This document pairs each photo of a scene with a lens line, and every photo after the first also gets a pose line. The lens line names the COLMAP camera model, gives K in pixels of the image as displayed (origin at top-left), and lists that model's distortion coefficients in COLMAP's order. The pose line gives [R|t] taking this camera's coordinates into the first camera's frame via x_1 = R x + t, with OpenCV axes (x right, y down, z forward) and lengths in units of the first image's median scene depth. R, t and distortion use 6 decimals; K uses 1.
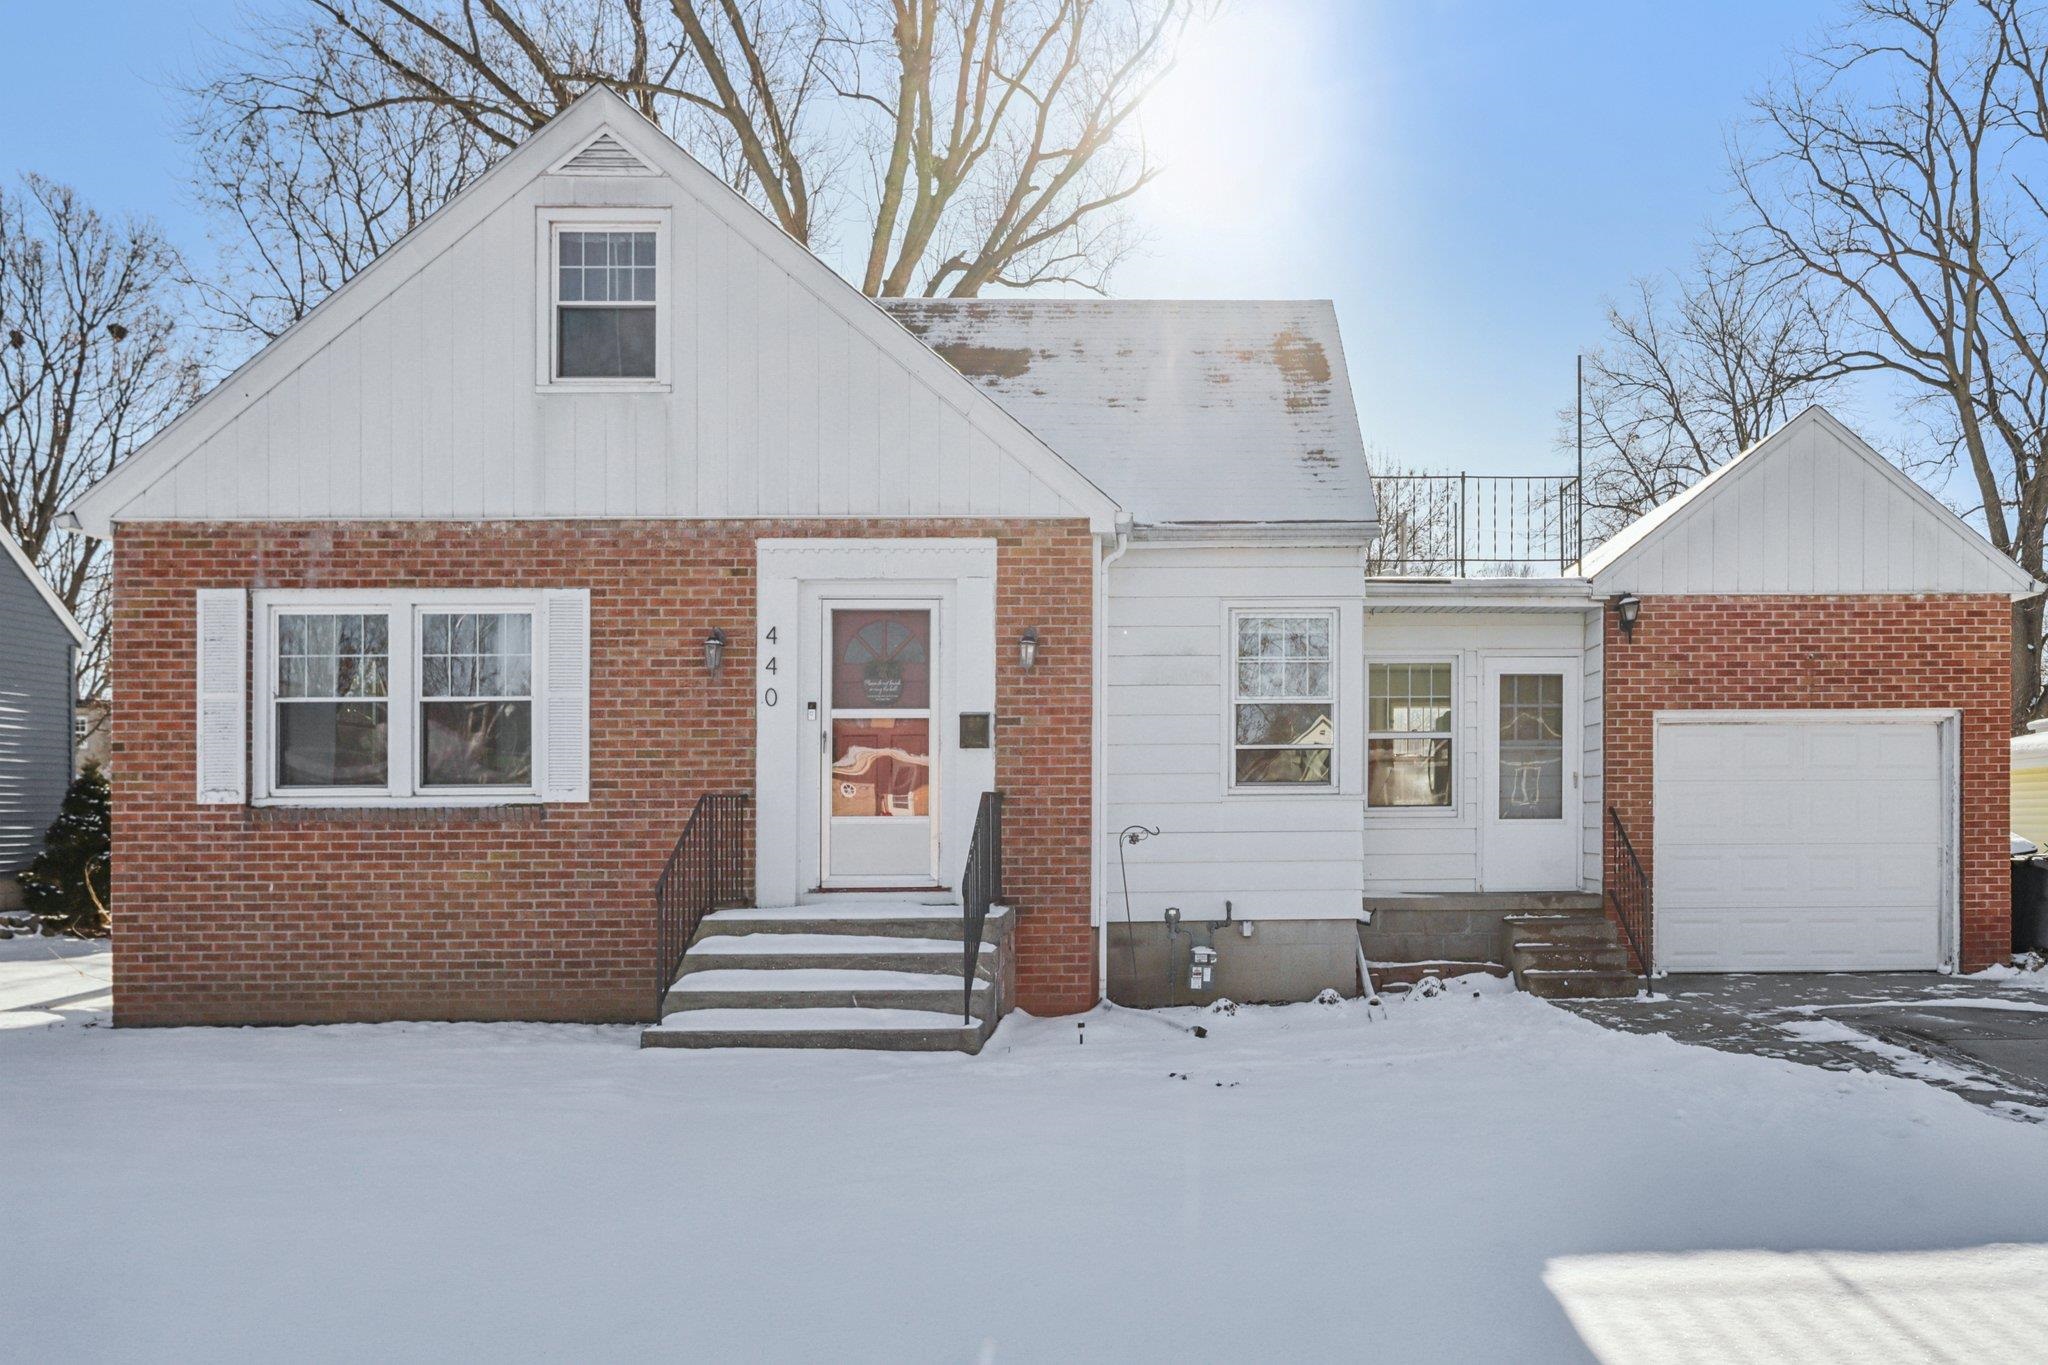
lens RADIAL K [[1552.4, 0, 1024.0], [0, 1552.4, 682.5], [0, 0, 1]] dist [-0.011917, 0.006186]
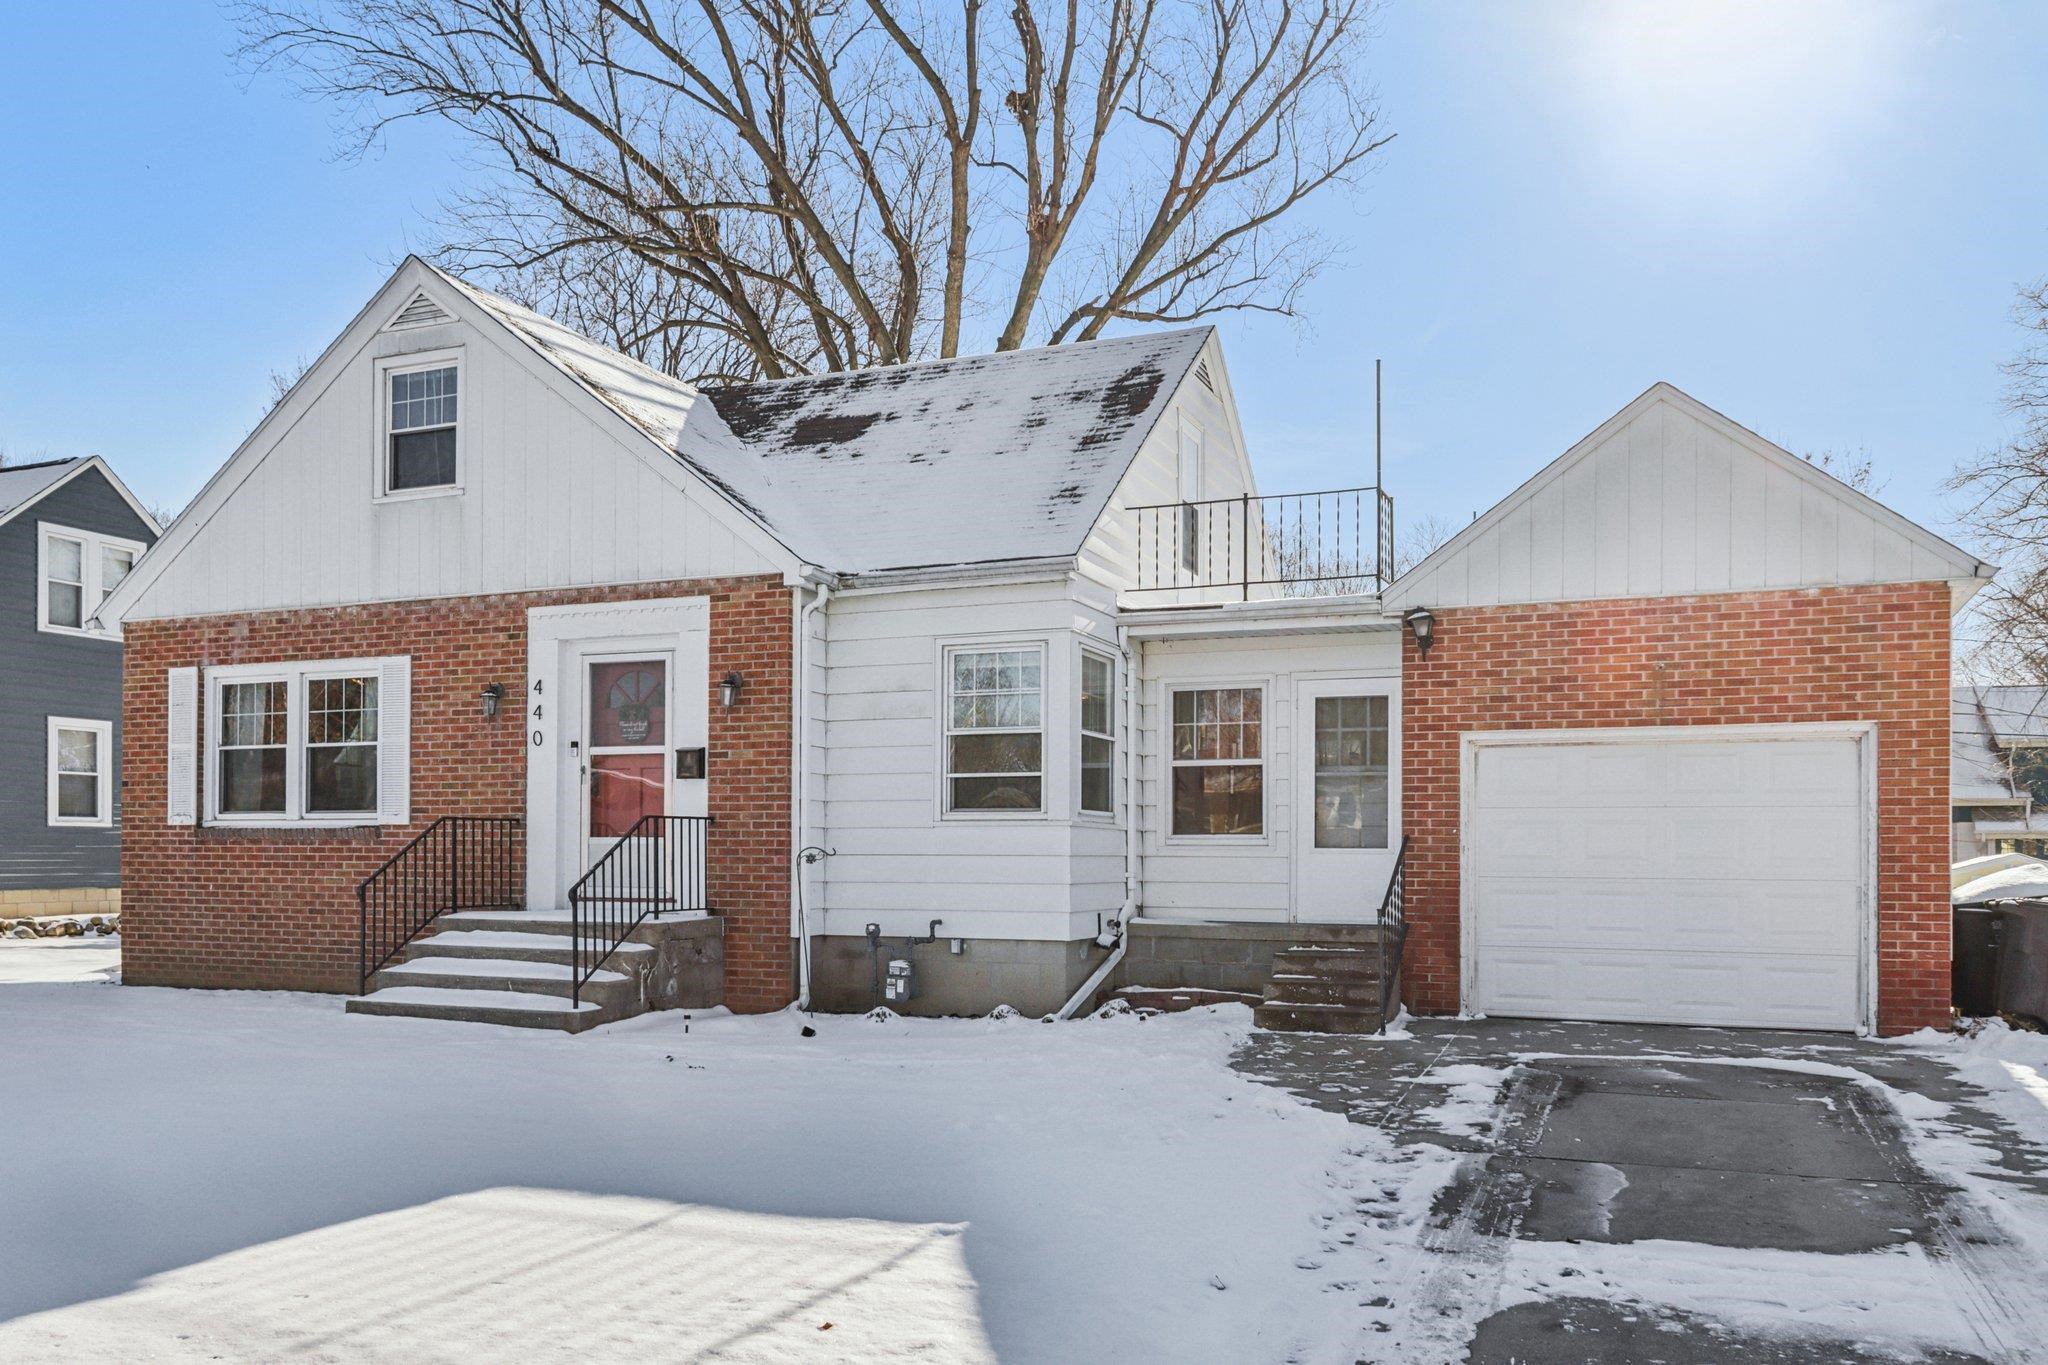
lens RADIAL K [[1634.8, 0, 1018.7], [0, 1634.8, 702.5], [0, 0, 1]] dist [-0.004972, 0.005911]
pose [[0.908254, -0.030106, -0.417335, 0.647769], [0.025489, 0.999537, -0.016633, 0.011264], [0.417643, 0.004469, 0.908600, -0.001591]]
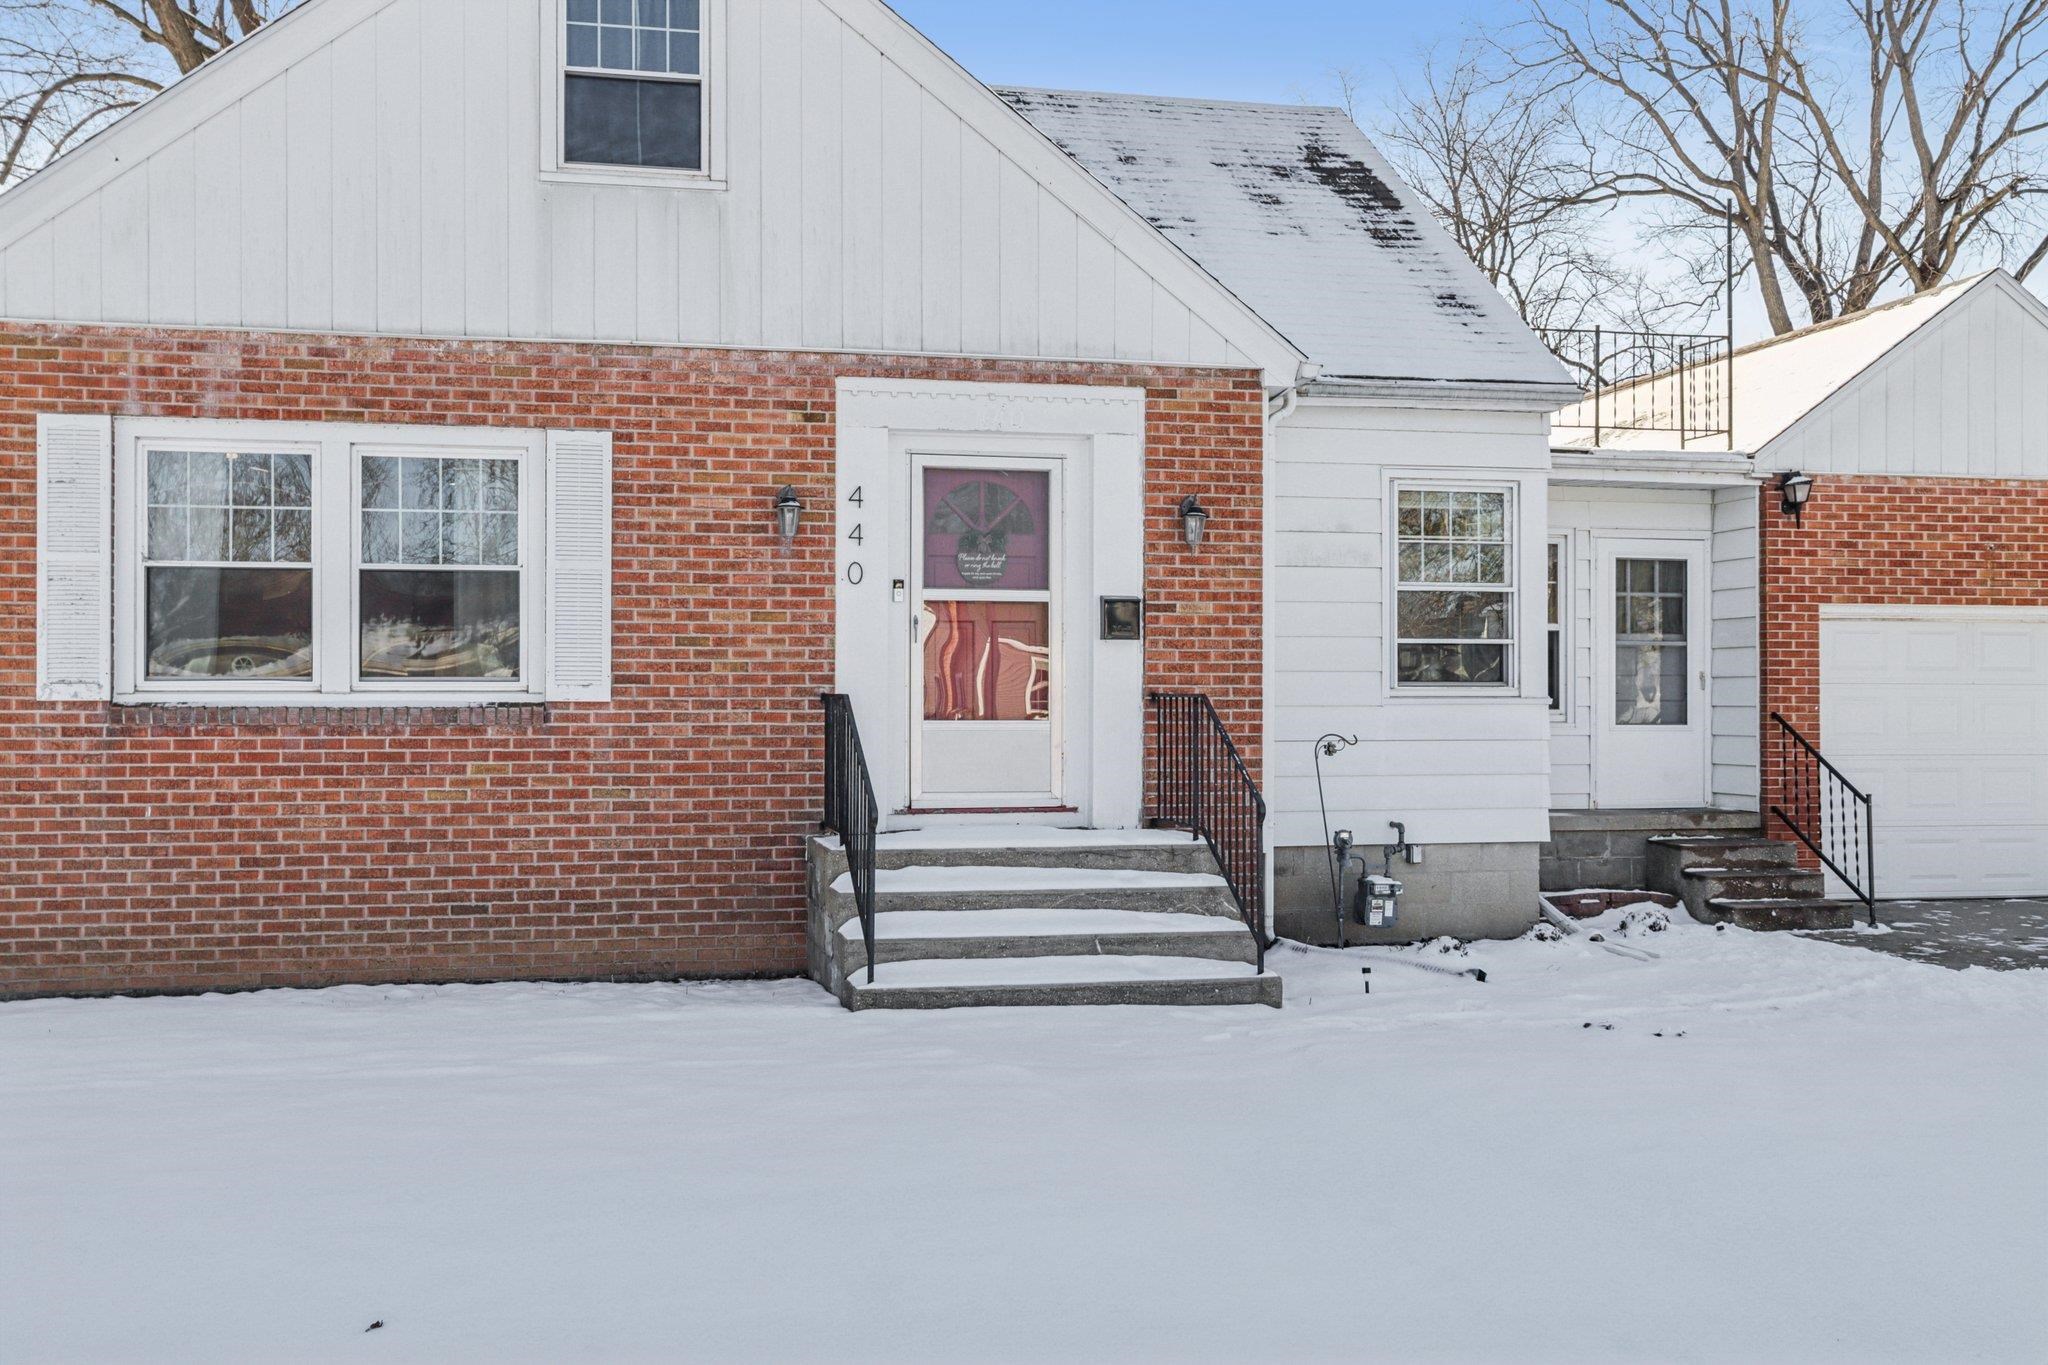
lens RADIAL K [[1919.6, 0, 1094.4], [0, 1919.6, 527.7], [0, 0, 1]] dist [0.009965, -0.016300]
pose [[0.983274, 0.021798, 0.180821, -0.217937], [-0.020109, 0.999735, -0.011168, -0.005497], [-0.181016, 0.007345, 0.983453, -0.009266]]
